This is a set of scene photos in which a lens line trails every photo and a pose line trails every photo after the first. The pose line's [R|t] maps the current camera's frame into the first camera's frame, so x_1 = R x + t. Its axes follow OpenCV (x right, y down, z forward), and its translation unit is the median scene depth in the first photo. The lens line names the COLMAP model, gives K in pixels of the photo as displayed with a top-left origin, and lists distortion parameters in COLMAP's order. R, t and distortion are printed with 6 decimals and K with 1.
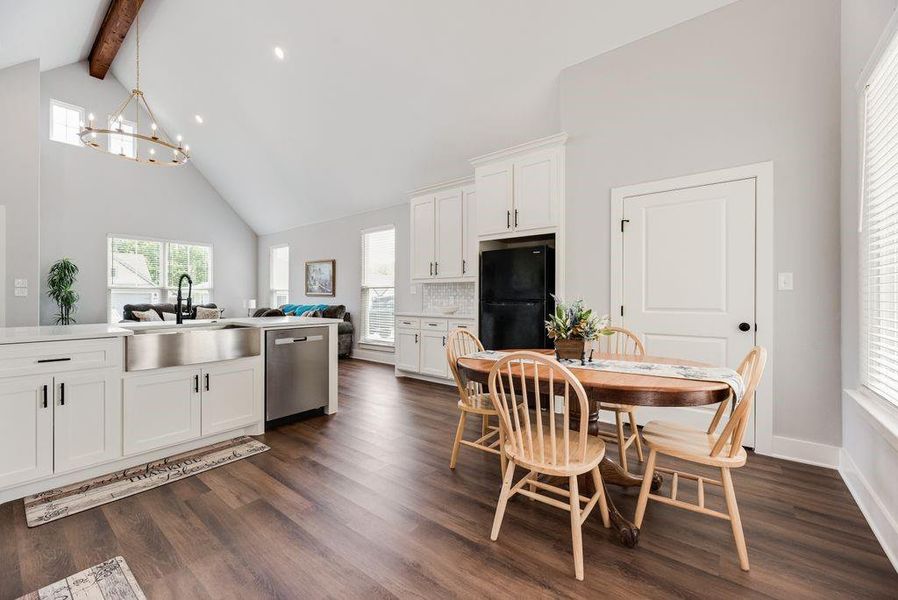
lens RADIAL K [[362.6, 0, 451.8], [0, 362.6, 297.9], [0, 0, 1]] dist [0.002946, -0.000272]
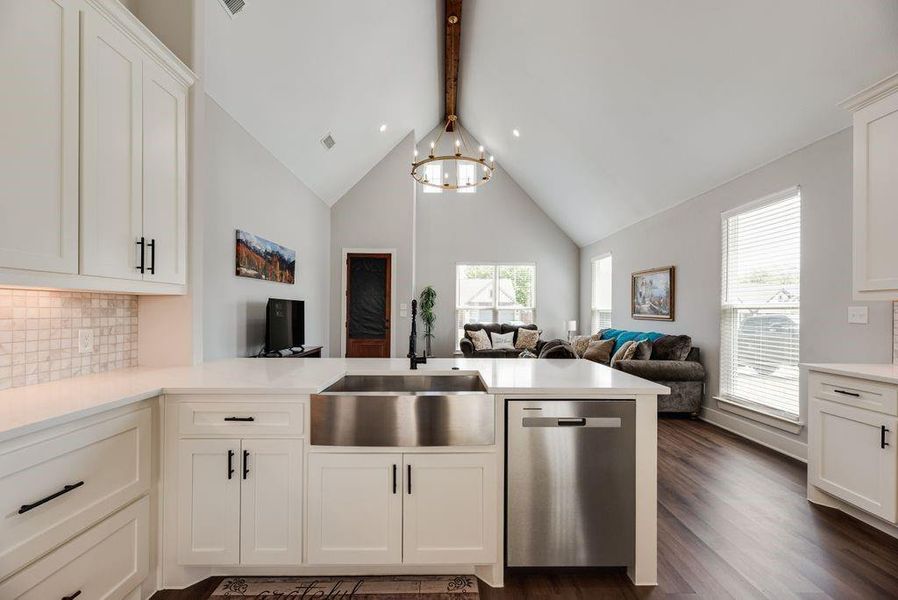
lens RADIAL K [[362.6, 0, 448.8], [0, 362.6, 309.4], [0, 0, 1]] dist [0.002946, -0.000272]
pose [[0.627715, -0.001913, -0.778441, -0.067096], [-0.005943, 0.999956, -0.007250, -0.019795], [0.778420, 0.009177, 0.627676, 0.280866]]
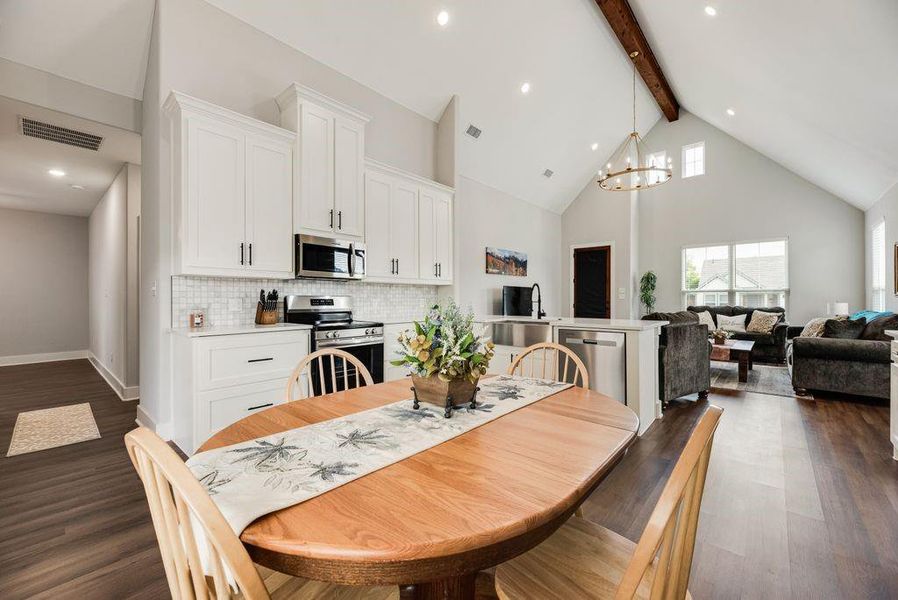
lens RADIAL K [[362.6, 0, 451.7], [0, 362.6, 296.2], [0, 0, 1]] dist [0.002946, -0.000272]
pose [[-0.059574, -0.009196, -0.998182, 0.310069], [-0.000576, 0.999958, -0.009178, -0.001966], [0.998224, 0.000028, -0.059576, 0.349688]]
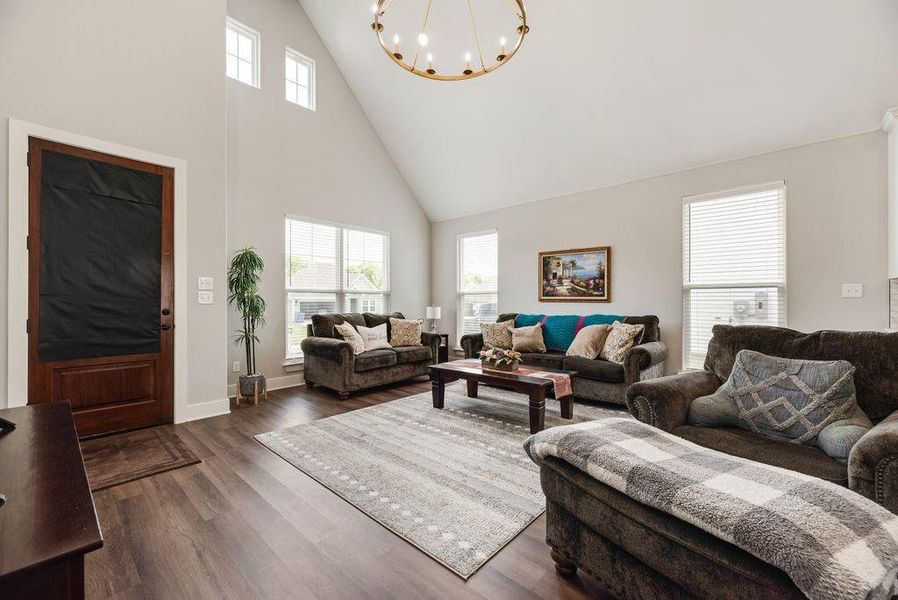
lens RADIAL K [[362.6, 0, 450.0], [0, 362.6, 302.1], [0, 0, 1]] dist [0.002946, -0.000272]
pose [[0.997872, -0.003649, -0.065106, -0.641756], [0.003570, 0.999993, -0.001334, -0.004244], [0.065110, 0.001098, 0.997877, 0.352050]]
